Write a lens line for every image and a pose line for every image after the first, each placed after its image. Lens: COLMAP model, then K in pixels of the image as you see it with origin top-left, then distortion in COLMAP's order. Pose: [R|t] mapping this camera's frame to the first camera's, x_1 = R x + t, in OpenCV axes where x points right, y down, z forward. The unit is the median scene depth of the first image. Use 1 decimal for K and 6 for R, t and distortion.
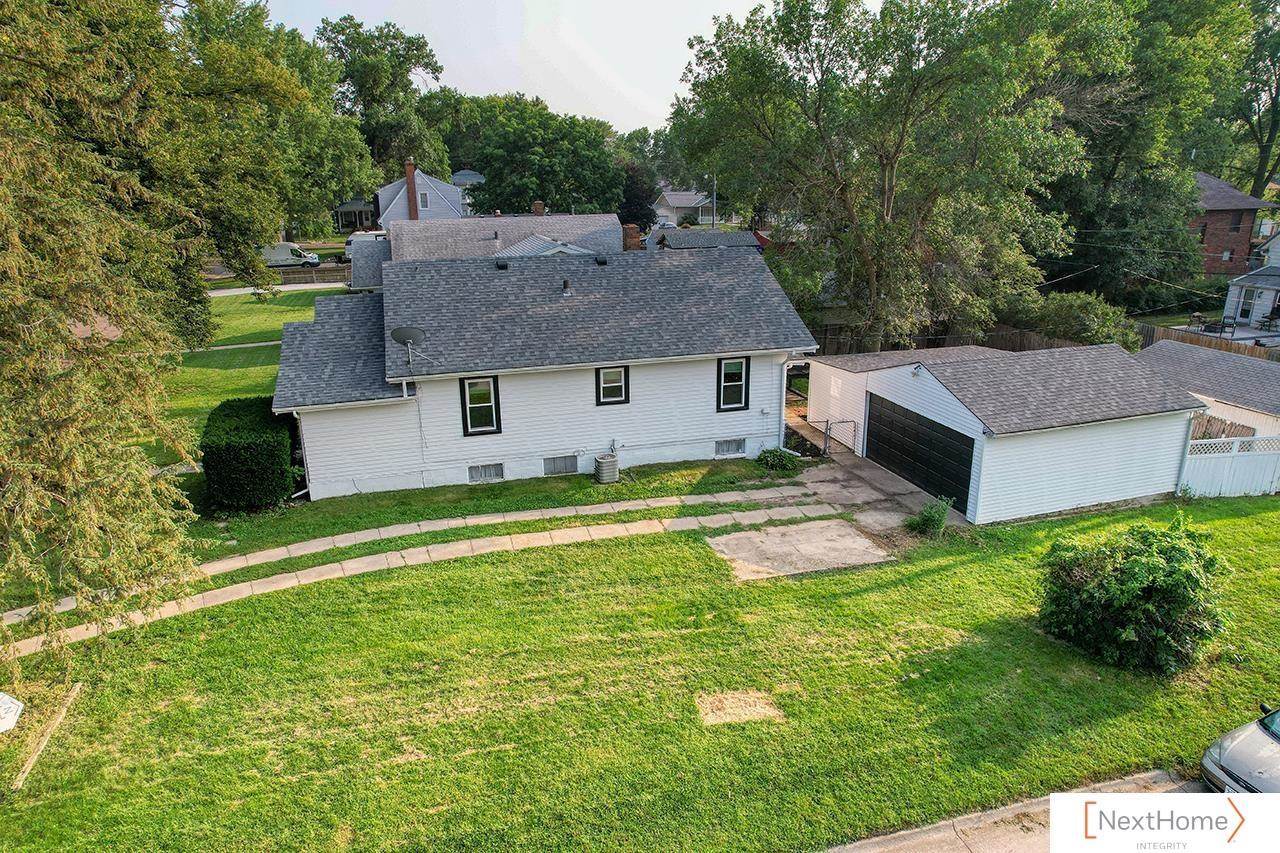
lens RADIAL K [[817.2, 0, 636.9], [0, 817.2, 434.7], [0, 0, 1]] dist [-0.079848, 0.068510]
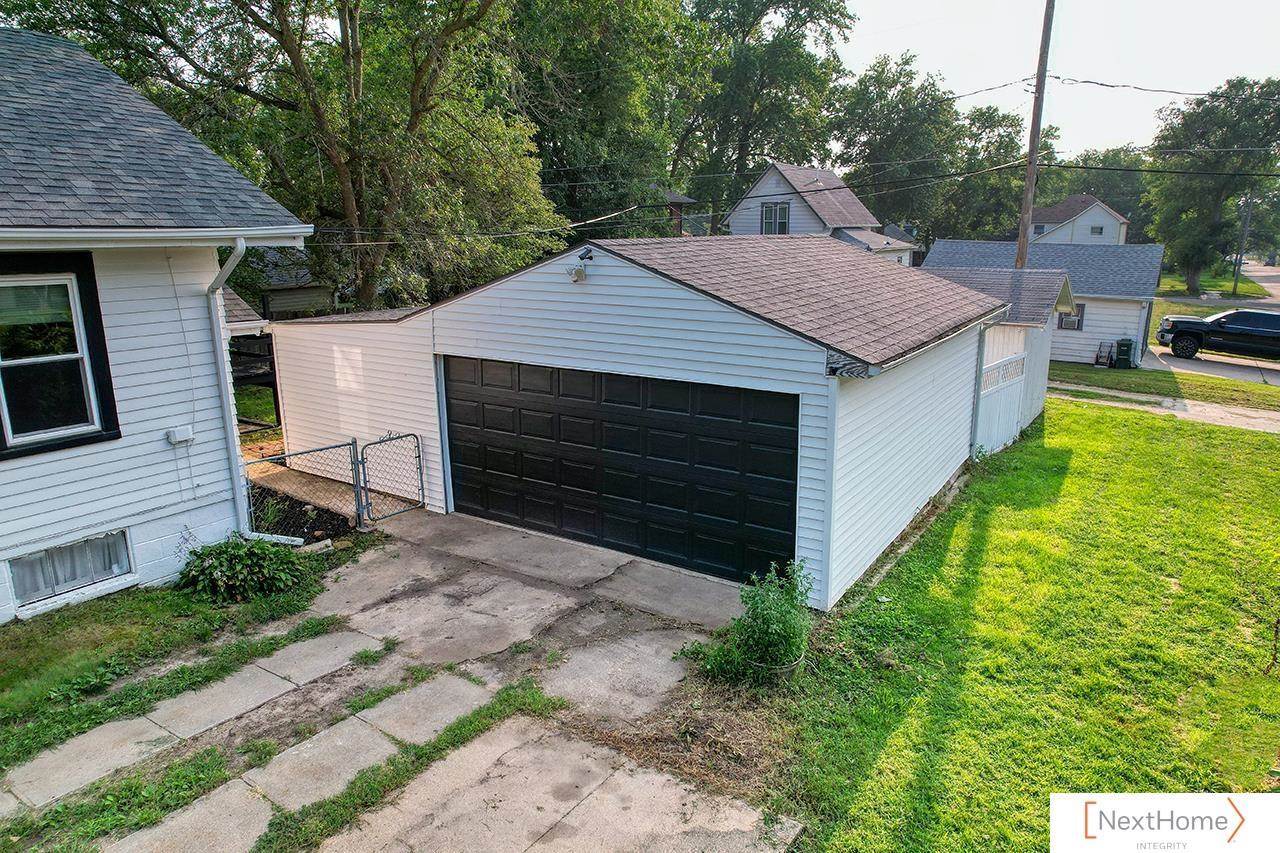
lens RADIAL K [[817.2, 0, 636.9], [0, 817.2, 434.7], [0, 0, 1]] dist [-0.079848, 0.068510]
pose [[0.768763, -0.147765, 0.622230, 0.102928], [0.194792, 0.980814, -0.007745, 0.010558], [-0.609147, 0.127160, 0.782796, 0.660846]]
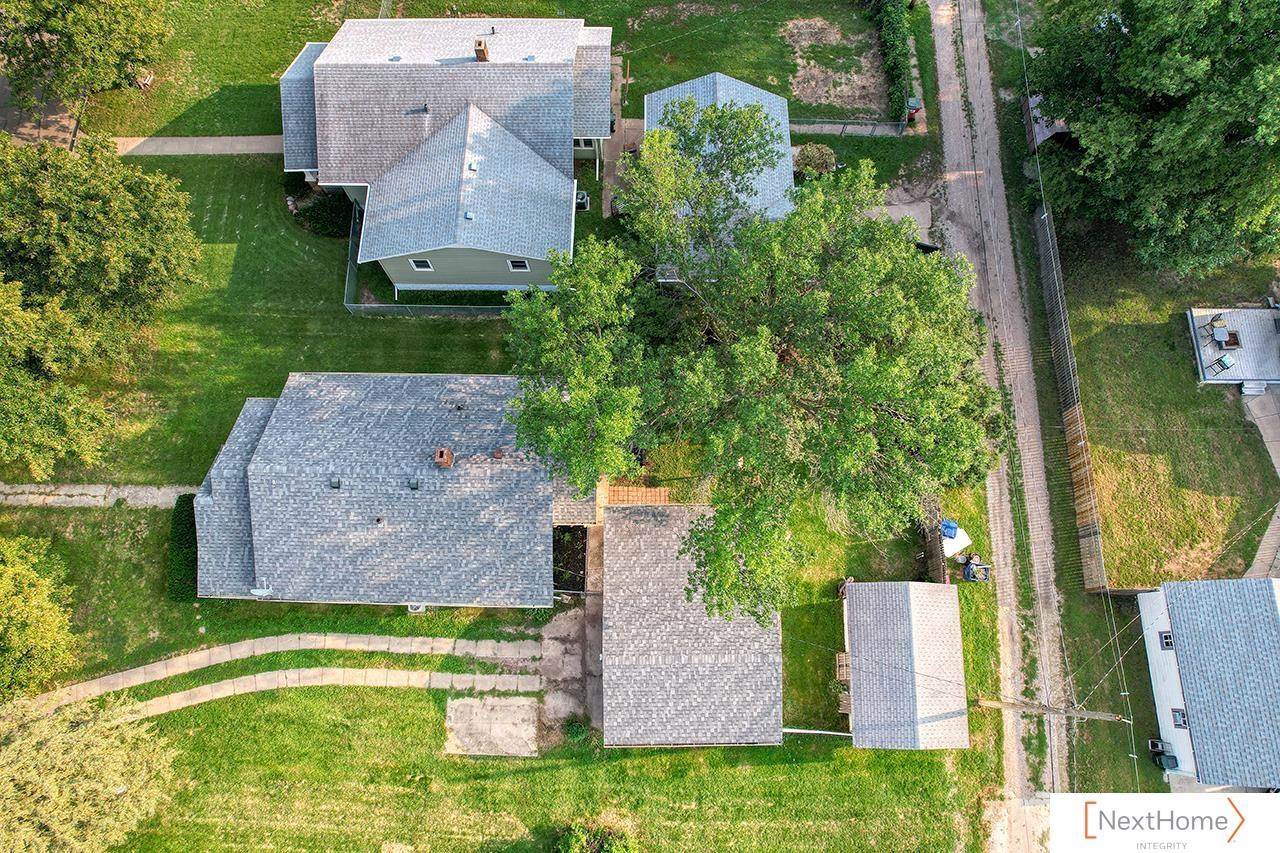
lens RADIAL K [[817.2, 0, 636.9], [0, 817.2, 434.7], [0, 0, 1]] dist [-0.079848, 0.068510]
pose [[0.959617, 0.268725, -0.083200, 0.403568], [-0.086423, 0.563077, 0.821873, -1.439098], [0.267706, -0.781493, 0.563563, 0.498047]]
